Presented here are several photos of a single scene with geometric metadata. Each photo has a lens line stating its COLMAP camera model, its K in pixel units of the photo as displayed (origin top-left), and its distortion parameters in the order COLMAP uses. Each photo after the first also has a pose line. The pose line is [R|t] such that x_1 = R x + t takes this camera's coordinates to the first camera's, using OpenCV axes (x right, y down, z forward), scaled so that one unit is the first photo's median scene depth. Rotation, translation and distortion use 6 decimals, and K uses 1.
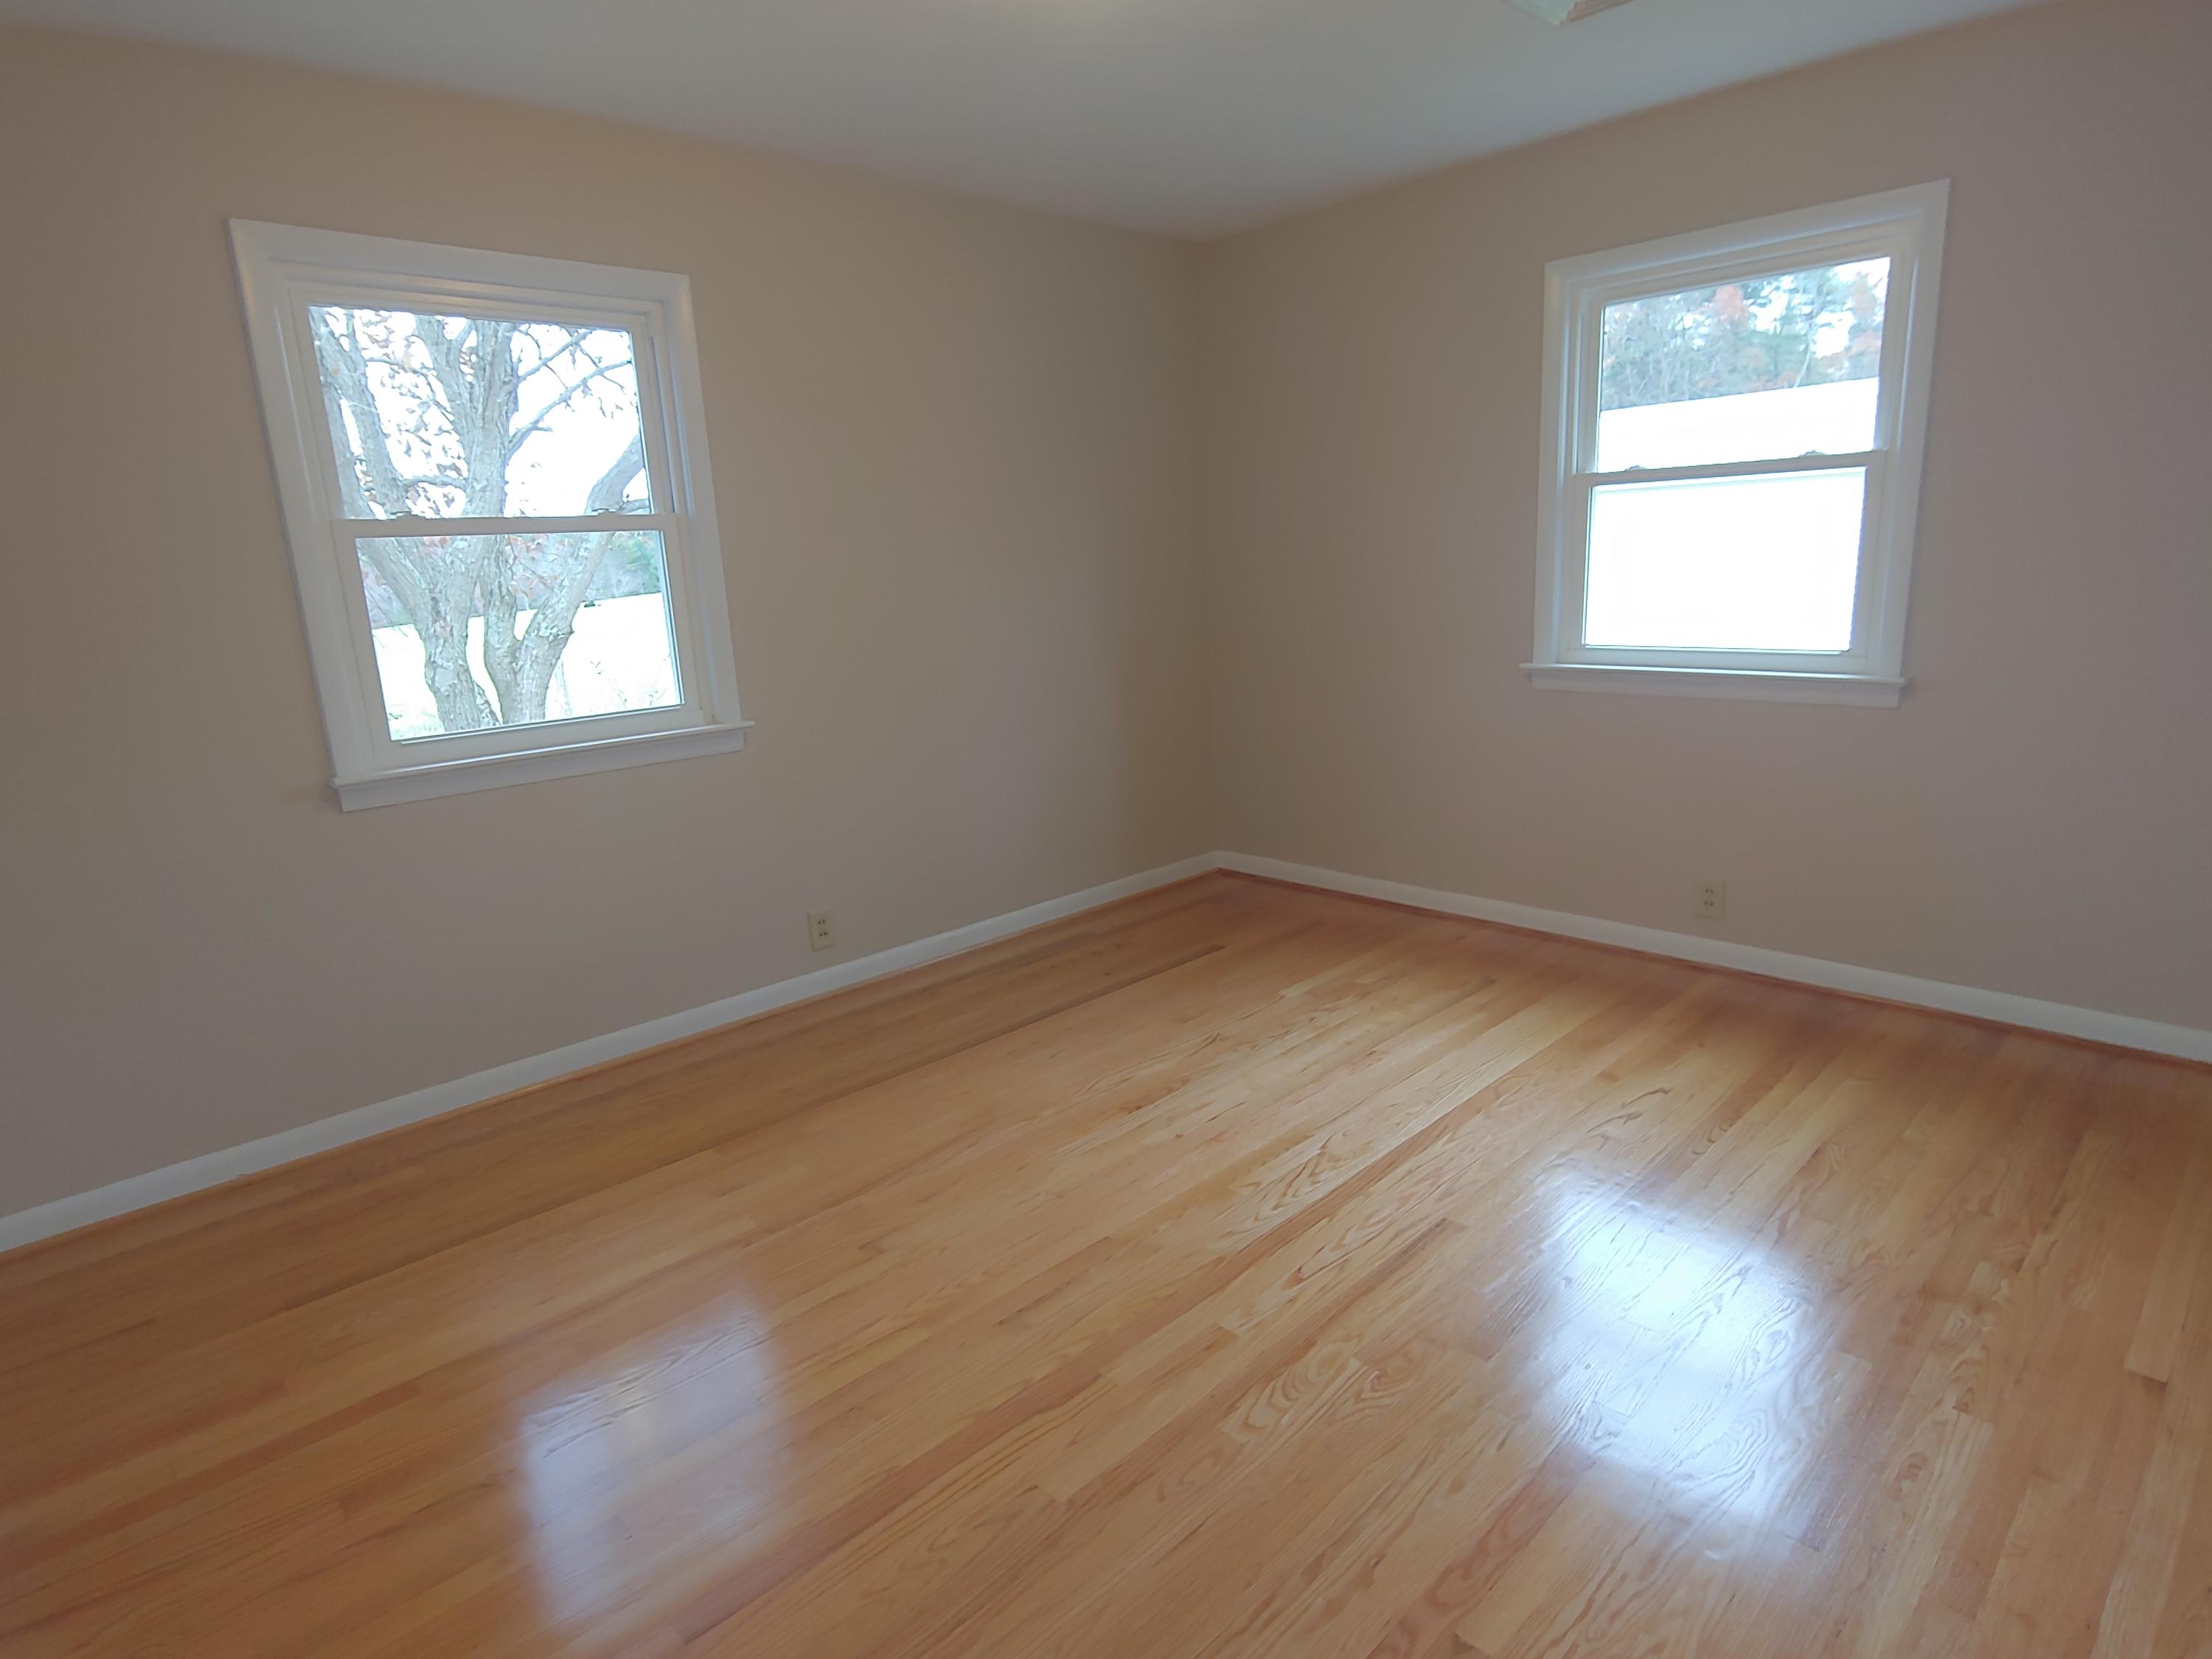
lens RADIAL K [[1110.8, 0, 1098.4], [0, 1110.8, 836.7], [0, 0, 1]] dist [-0.011504, 0.000054]
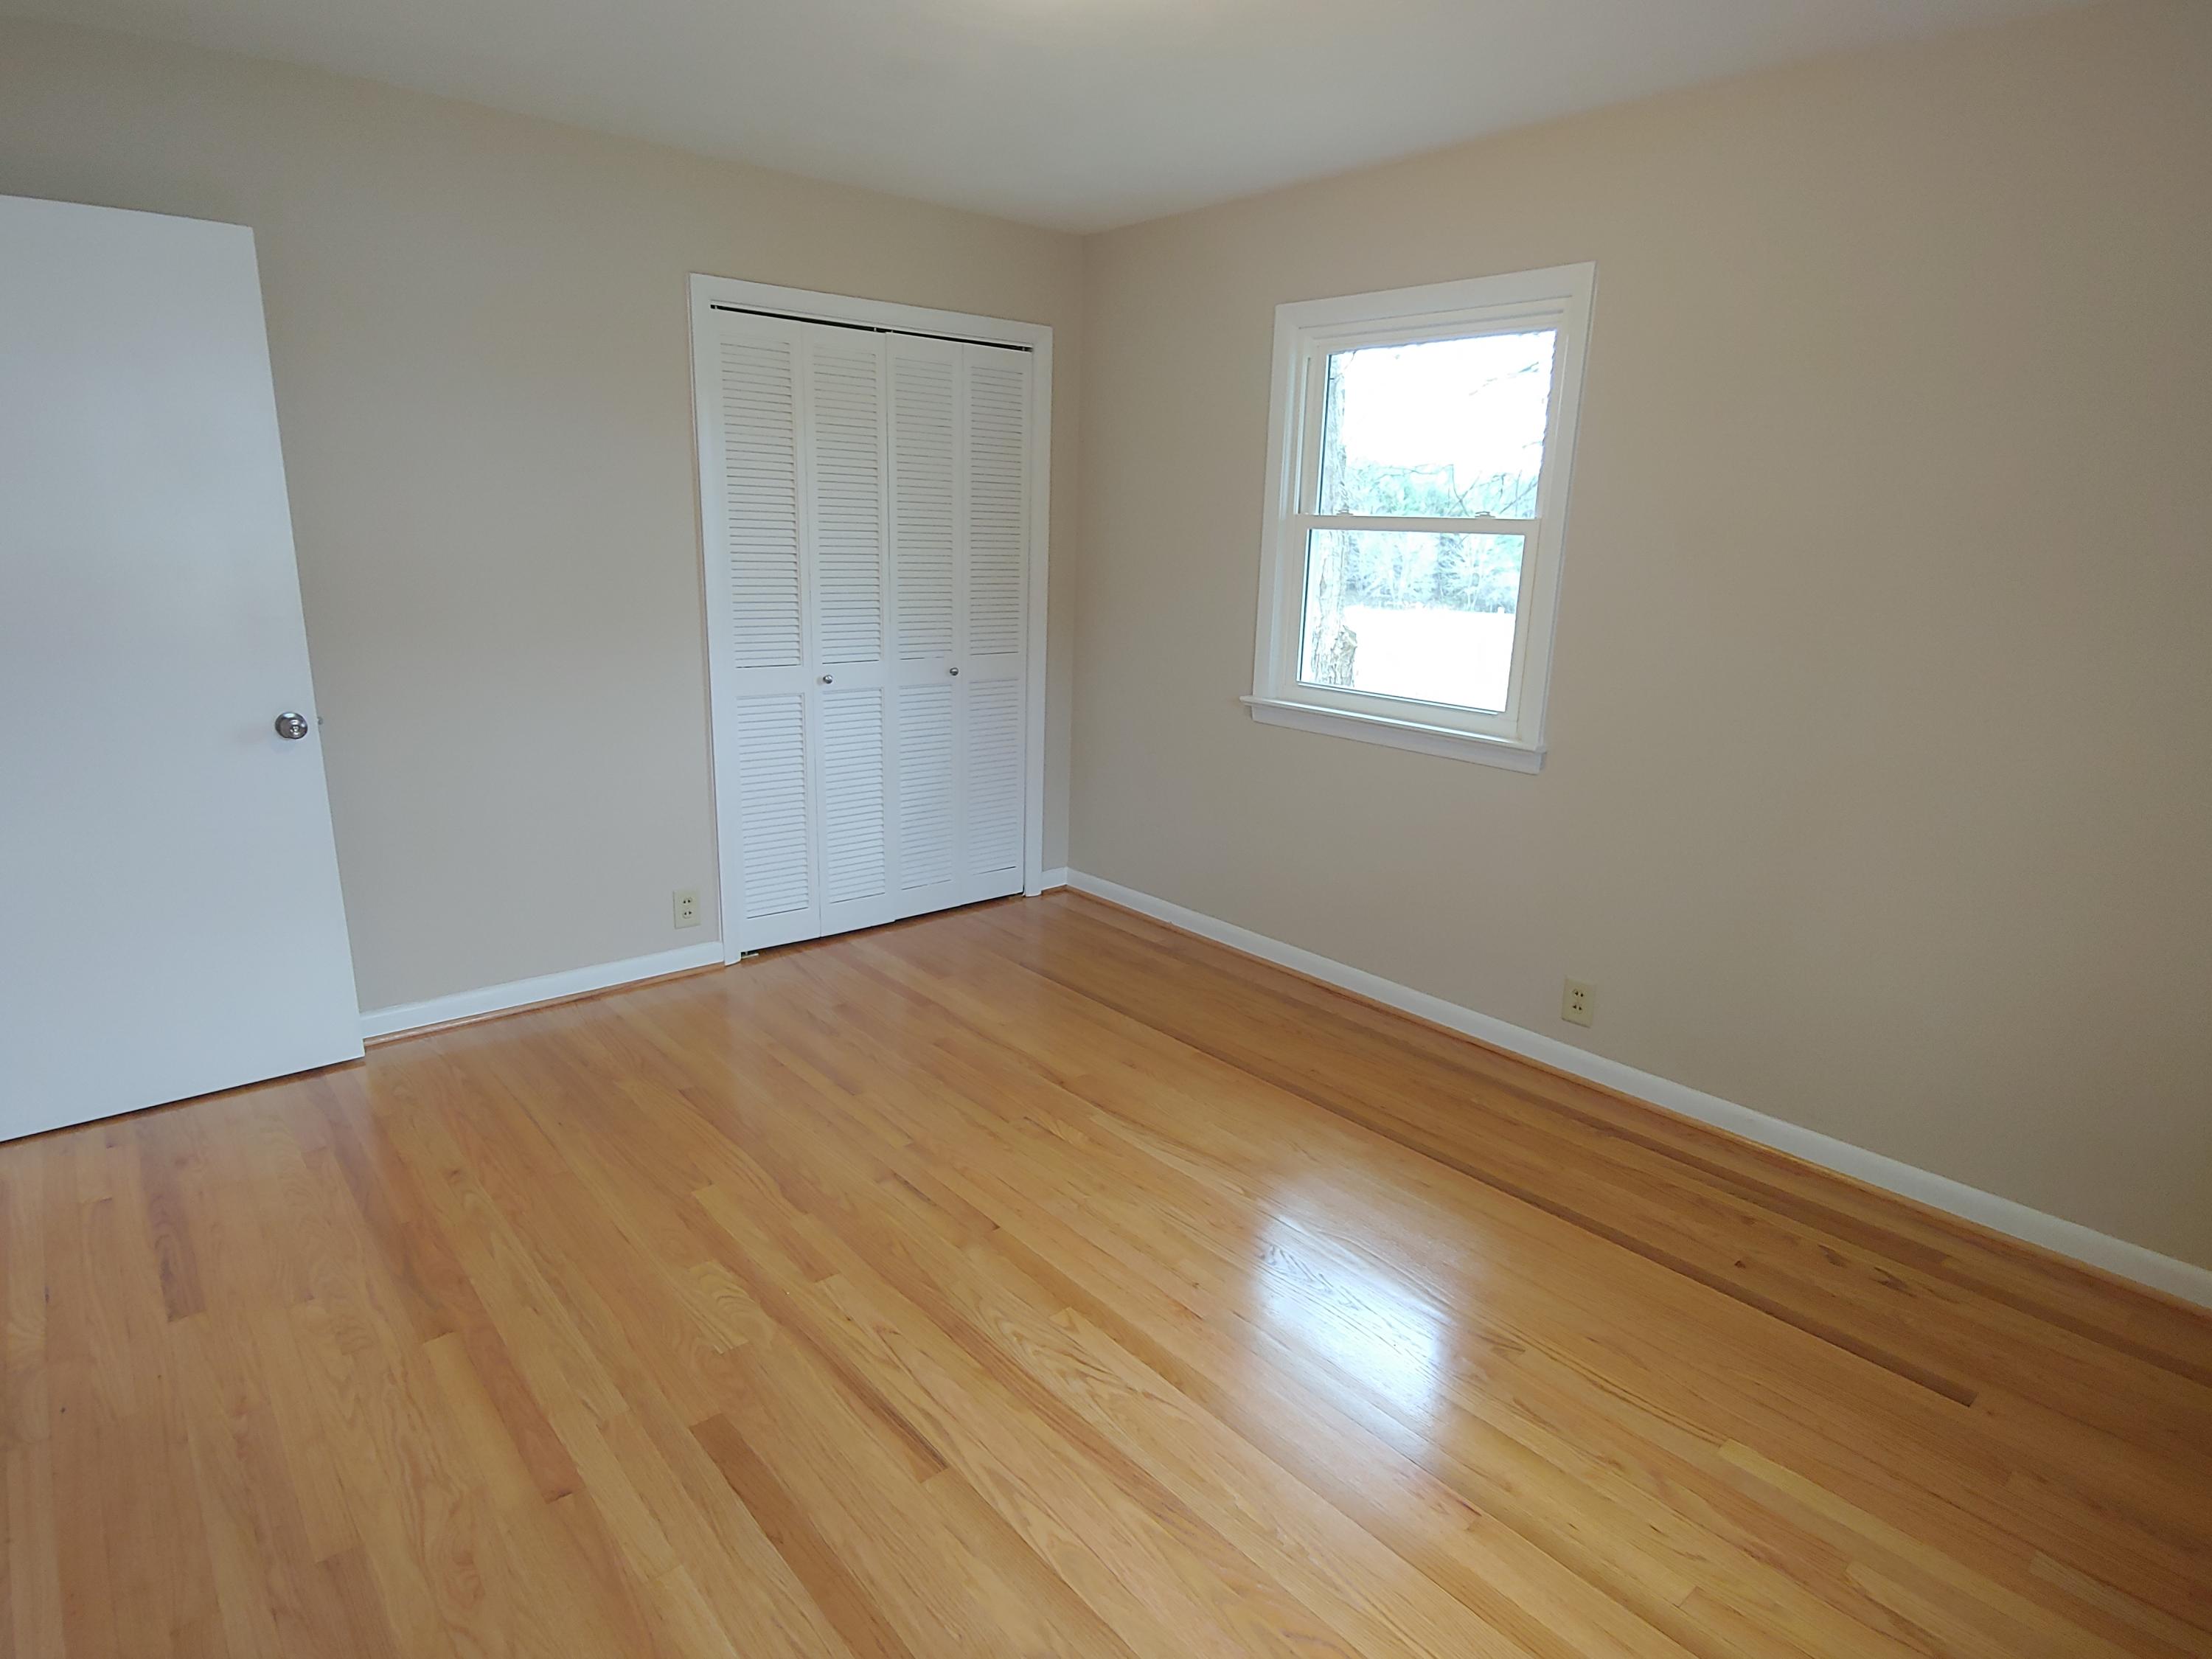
lens RADIAL K [[1110.8, 0, 1098.4], [0, 1110.8, 836.7], [0, 0, 1]] dist [-0.011504, 0.000054]
pose [[0.021912, 0.311437, -0.950014, 0.760433], [-0.276669, 0.915021, 0.293584, -0.267804], [0.960716, 0.256406, 0.106214, 0.746460]]
